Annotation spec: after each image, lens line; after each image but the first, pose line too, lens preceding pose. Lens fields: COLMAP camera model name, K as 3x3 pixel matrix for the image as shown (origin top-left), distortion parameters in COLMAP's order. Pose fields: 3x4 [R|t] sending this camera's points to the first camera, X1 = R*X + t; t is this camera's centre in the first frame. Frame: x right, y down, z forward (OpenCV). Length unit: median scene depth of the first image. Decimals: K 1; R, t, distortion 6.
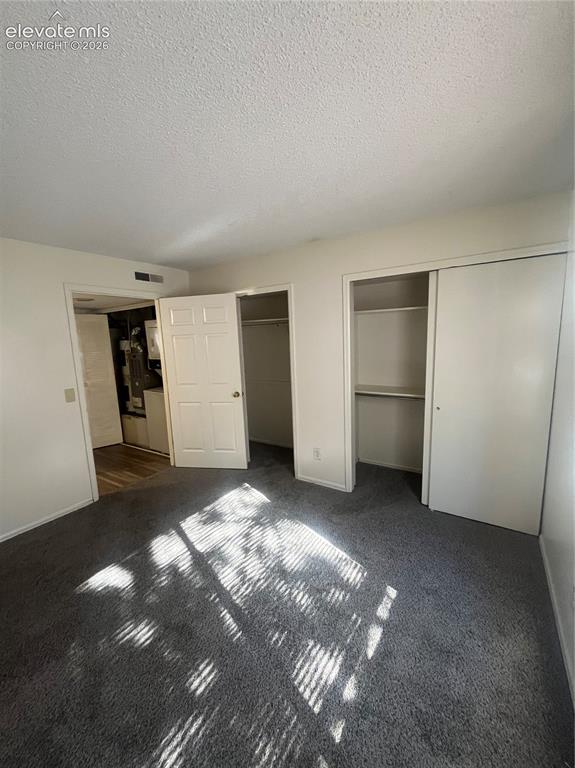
lens RADIAL K [[309.3, 0, 288.7], [0, 309.3, 384.5], [0, 0, 1]] dist [0.001445, -0.000039]
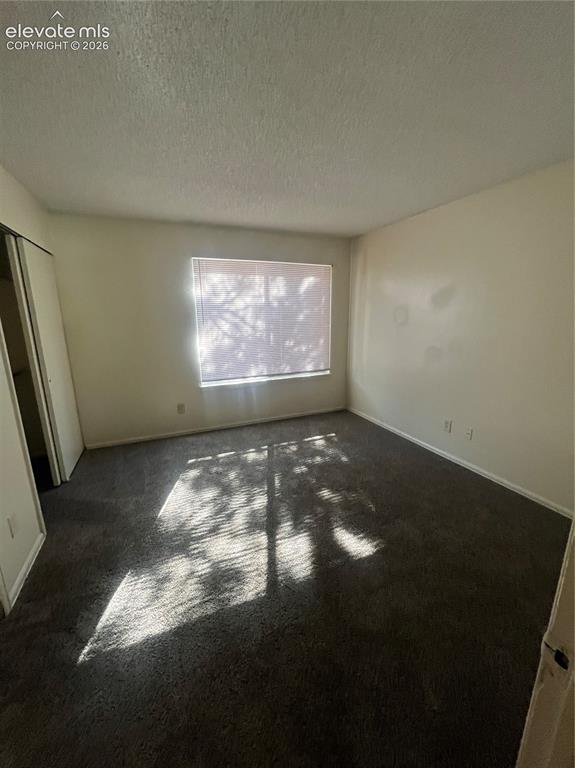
lens RADIAL K [[309.3, 0, 288.7], [0, 309.3, 384.5], [0, 0, 1]] dist [0.001445, -0.000039]
pose [[-0.832564, -0.069515, 0.549550, -0.898081], [0.134286, 0.937172, 0.321988, -0.169209], [-0.537406, 0.341872, -0.770920, 1.680284]]
